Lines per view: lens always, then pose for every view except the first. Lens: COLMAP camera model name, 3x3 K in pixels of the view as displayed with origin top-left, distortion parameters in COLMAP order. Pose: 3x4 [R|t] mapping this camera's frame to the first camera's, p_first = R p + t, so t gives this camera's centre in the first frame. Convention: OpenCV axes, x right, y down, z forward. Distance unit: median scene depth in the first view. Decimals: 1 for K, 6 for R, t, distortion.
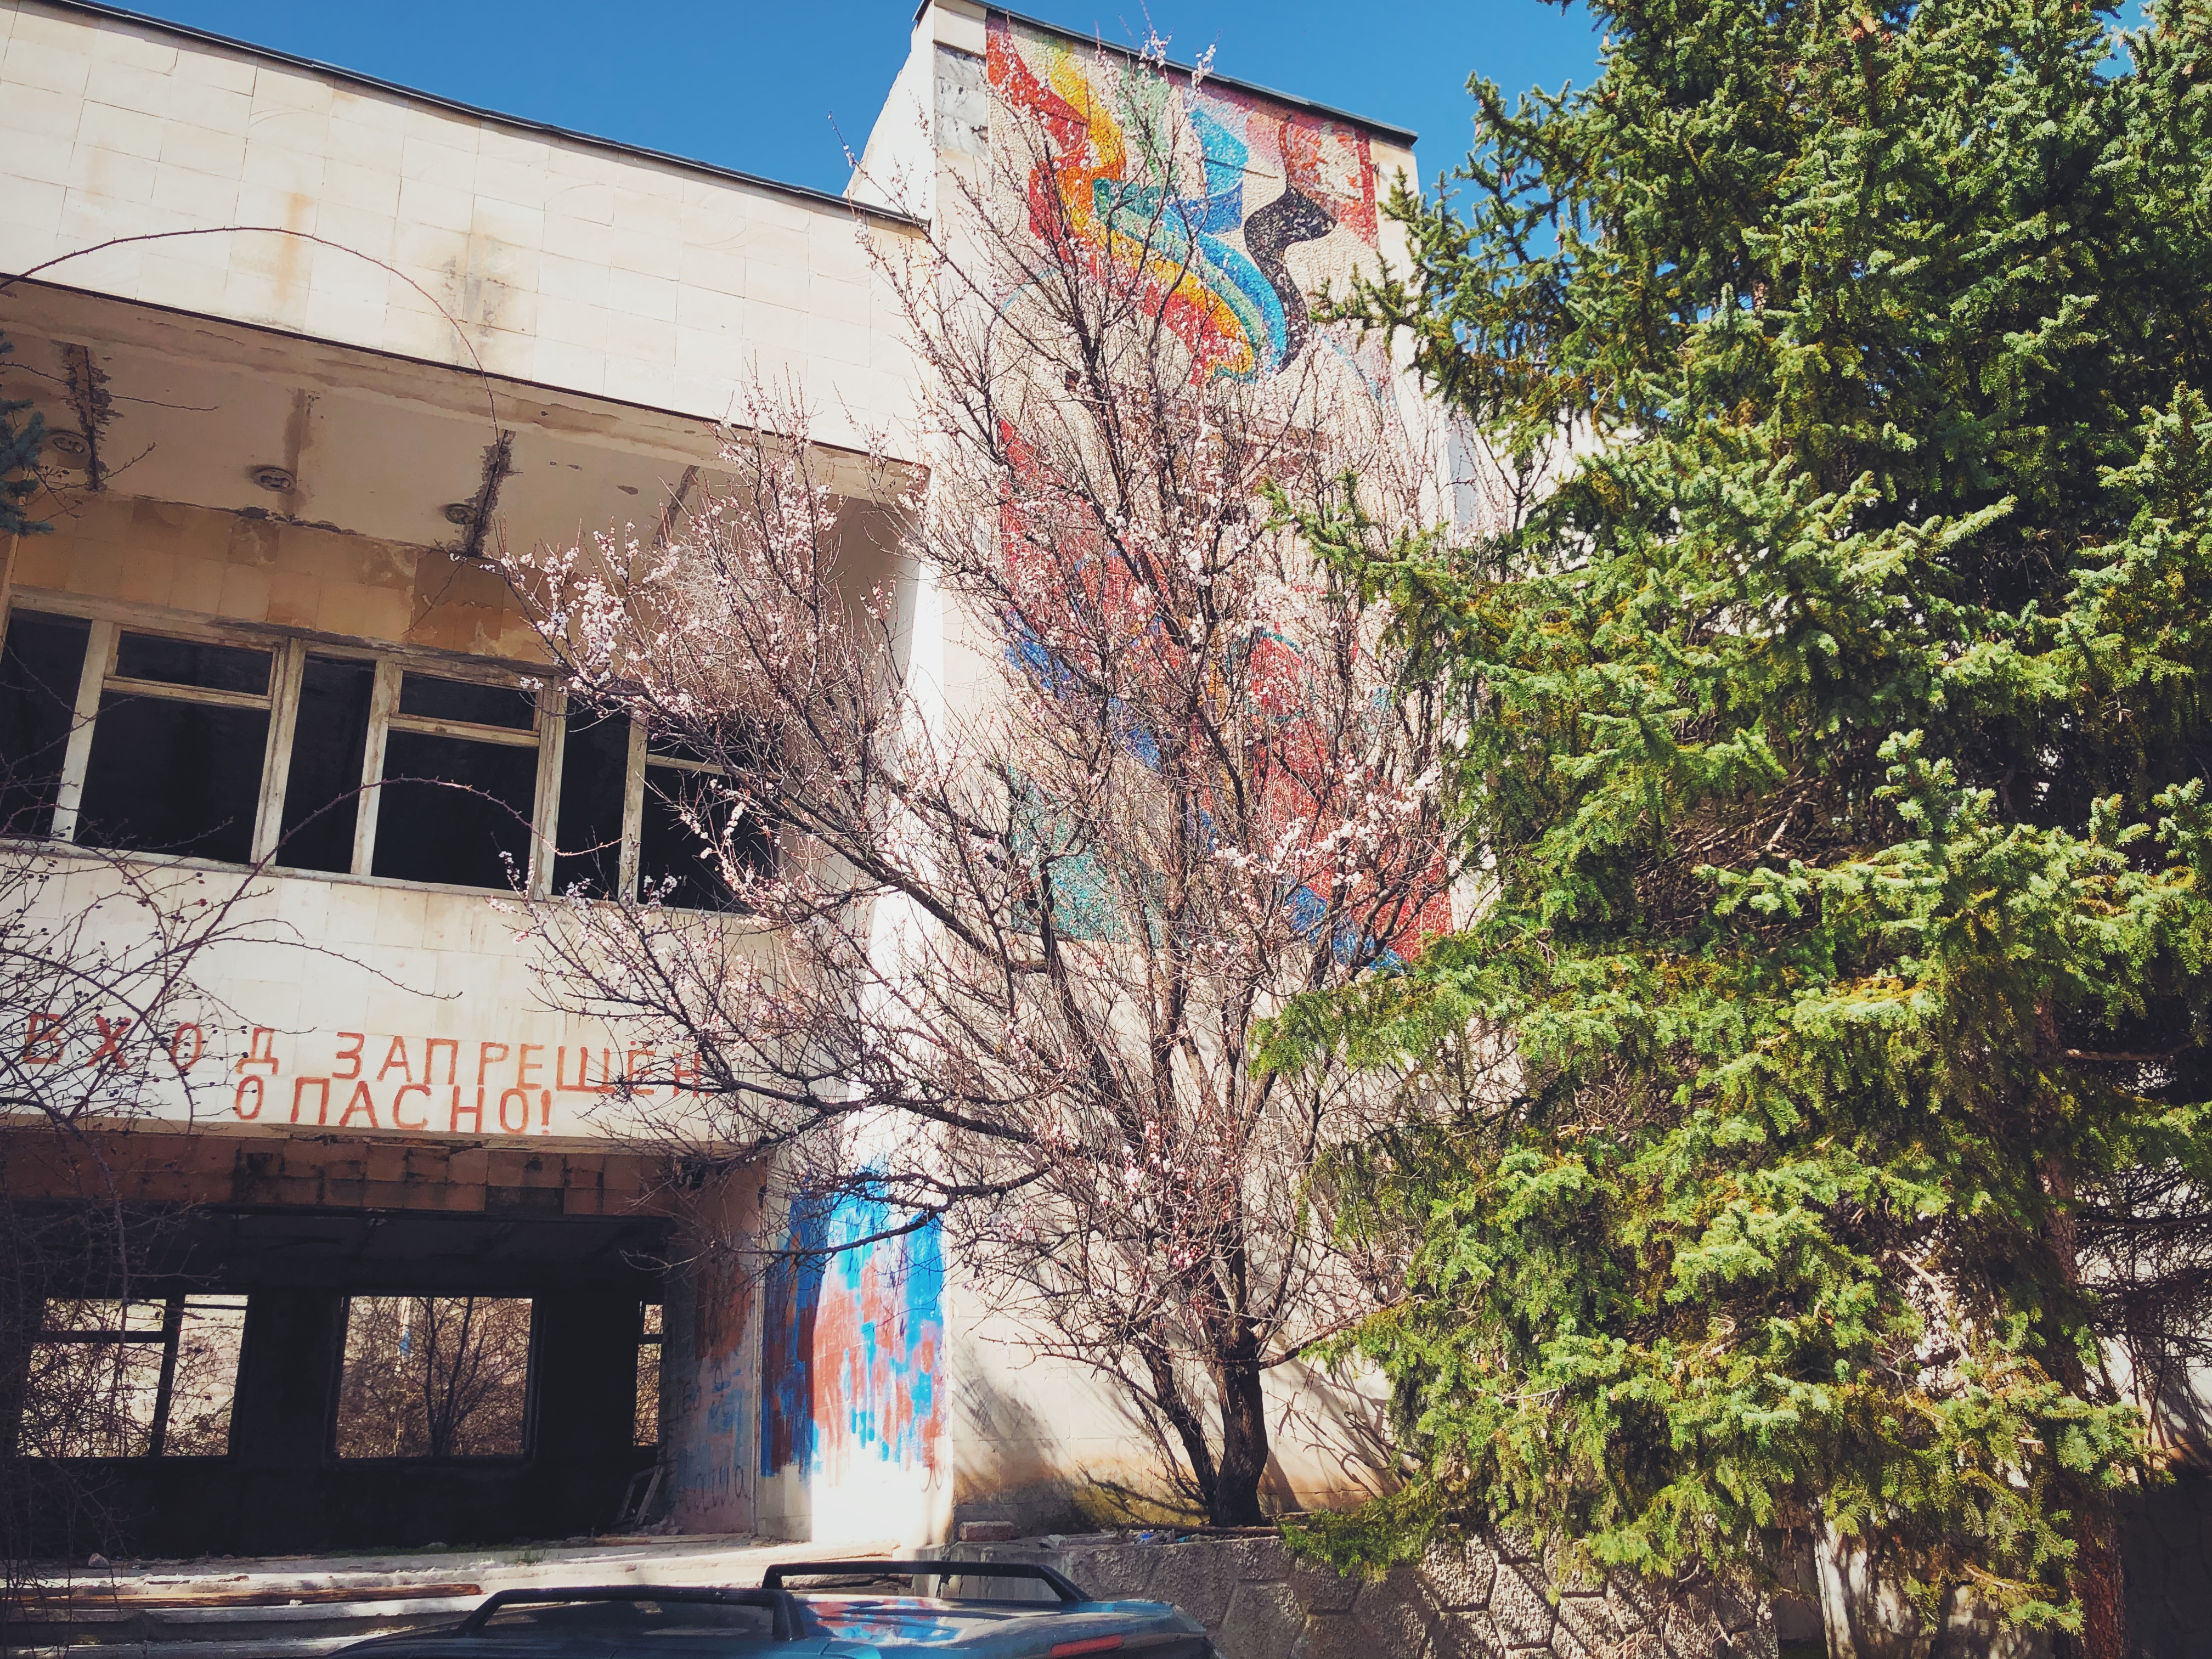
lens RADIAL K [[1880.9, 0, 1022.4], [0, 1880.9, 663.0], [0, 0, 1]] dist [0.006281, -0.006216]
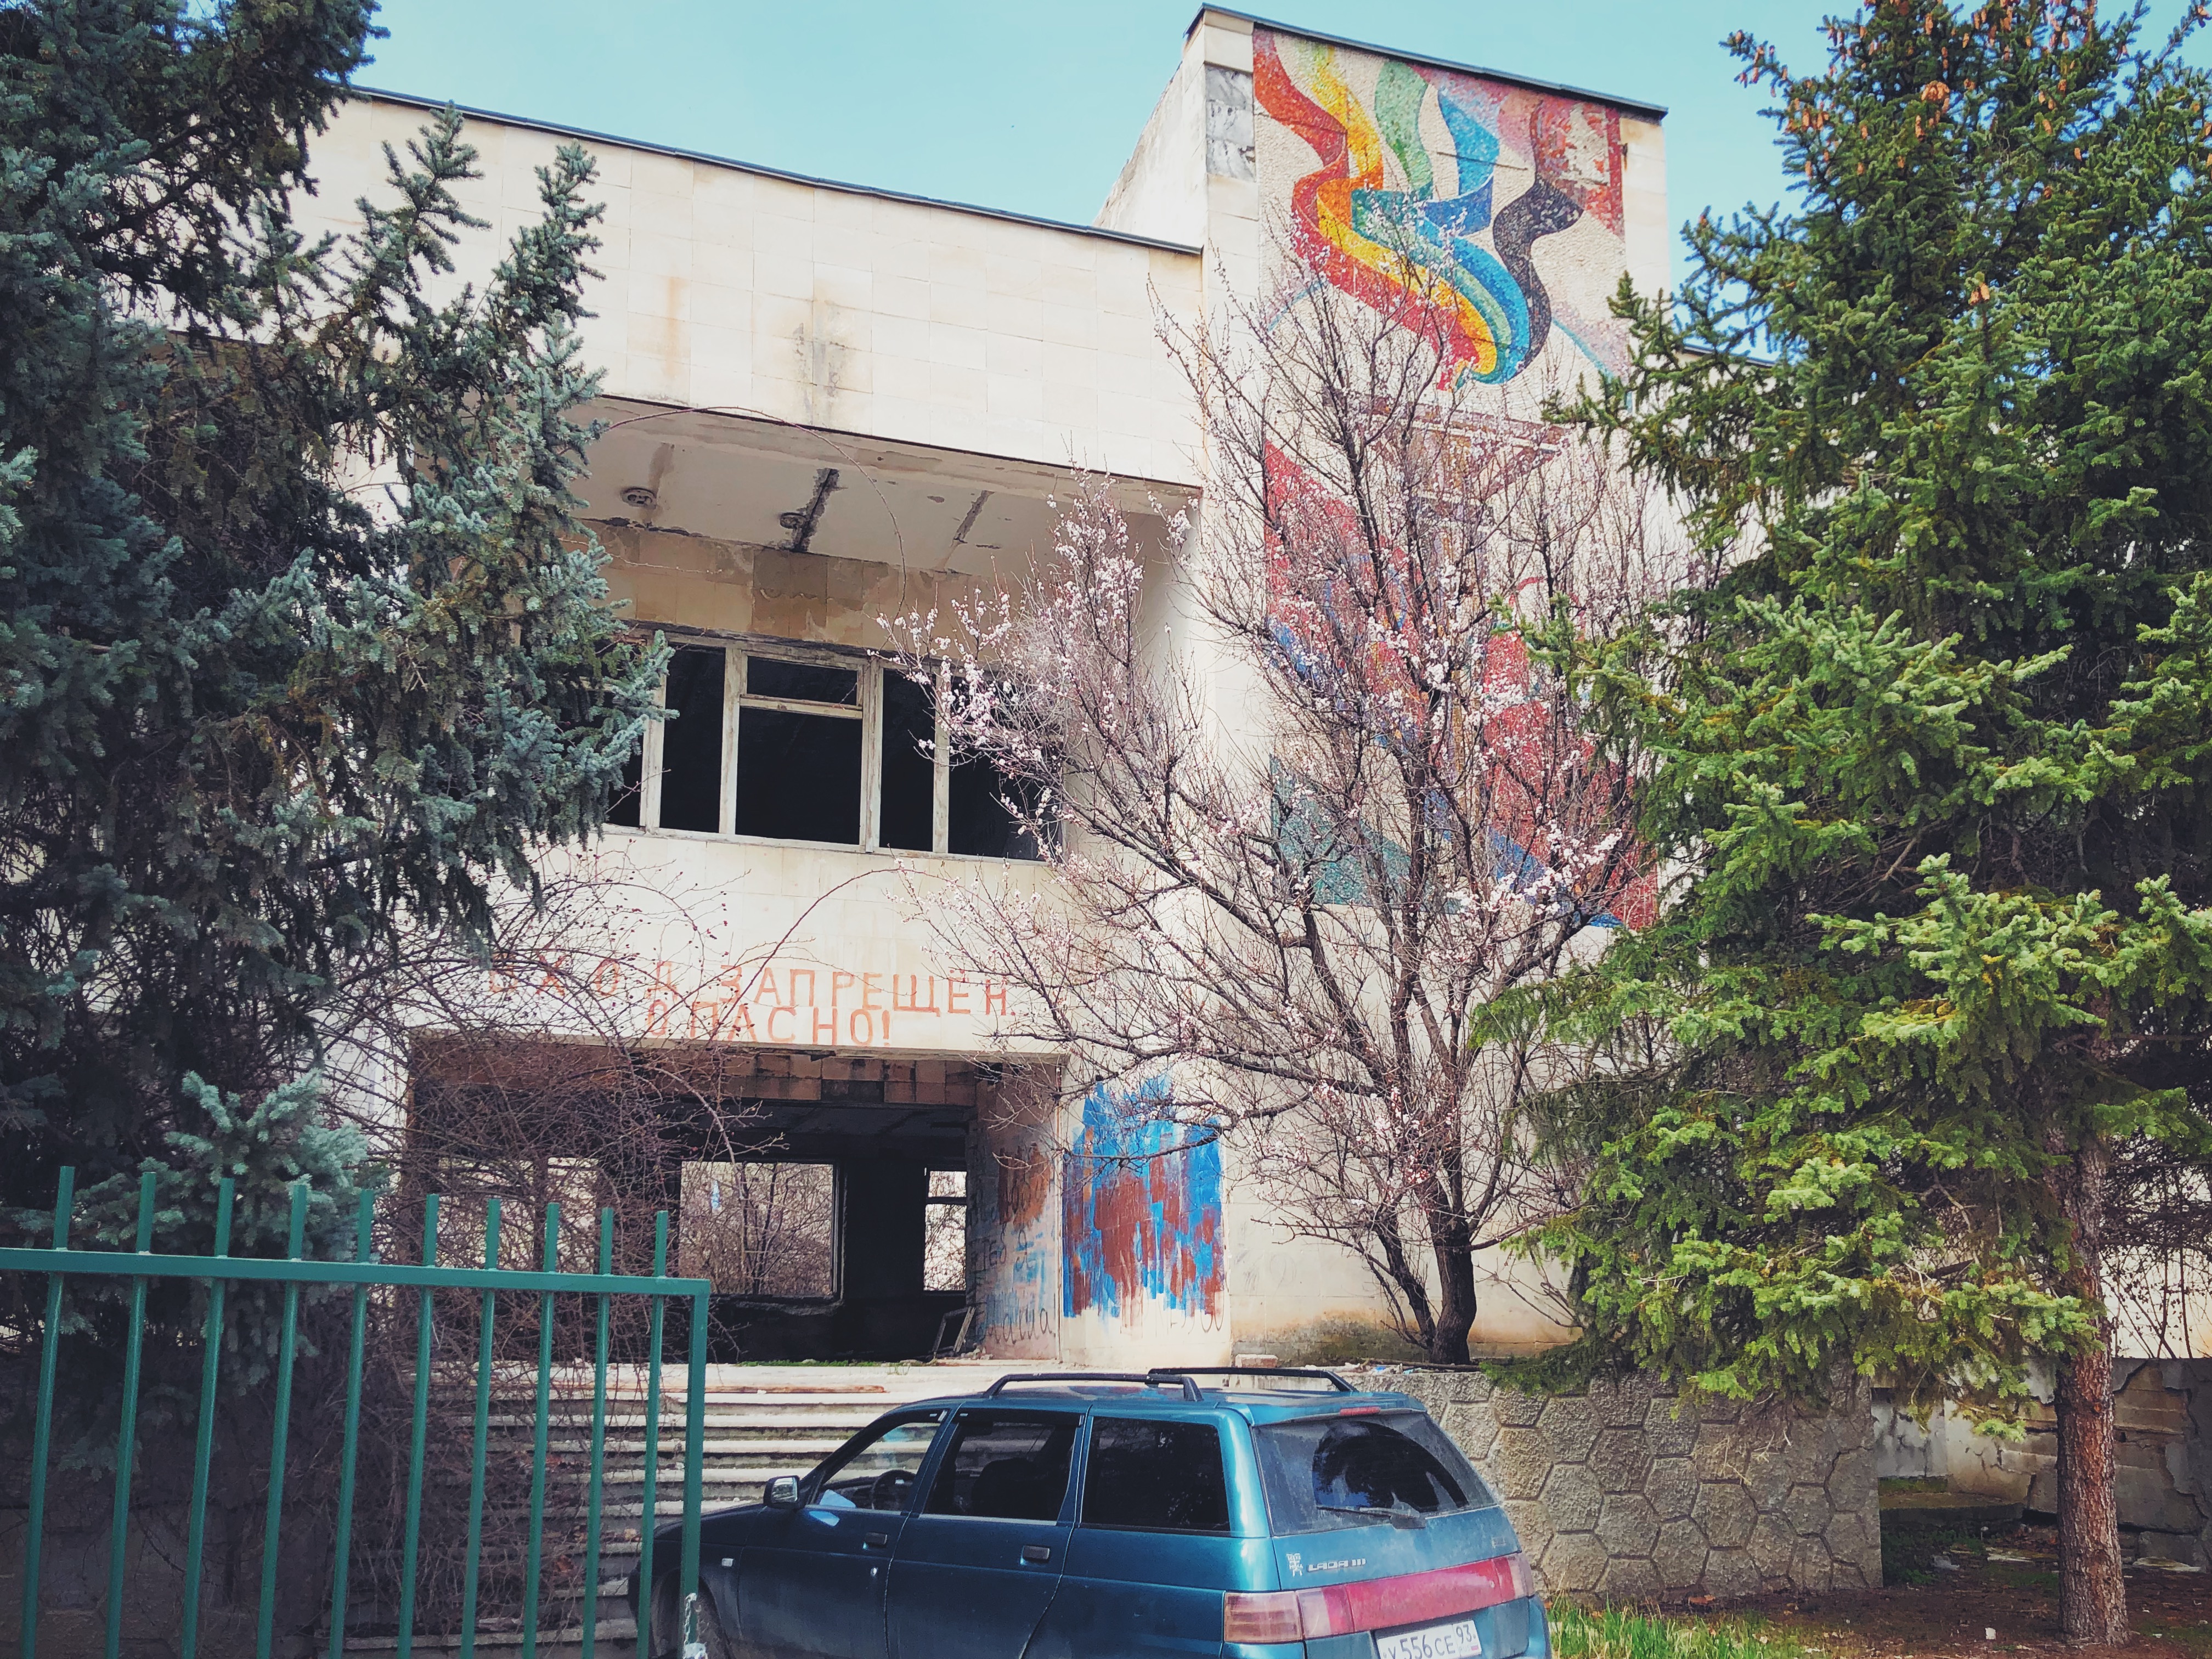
lens RADIAL K [[1876.2, 0, 1053.9], [0, 1876.2, 872.1], [0, 0, 1]] dist [0.060214, -0.145199]
pose [[0.994577, 0.010336, -0.103490, -0.038606], [0.007567, 0.985222, 0.171117, -0.145525], [0.103729, -0.170973, 0.979800, -0.352385]]
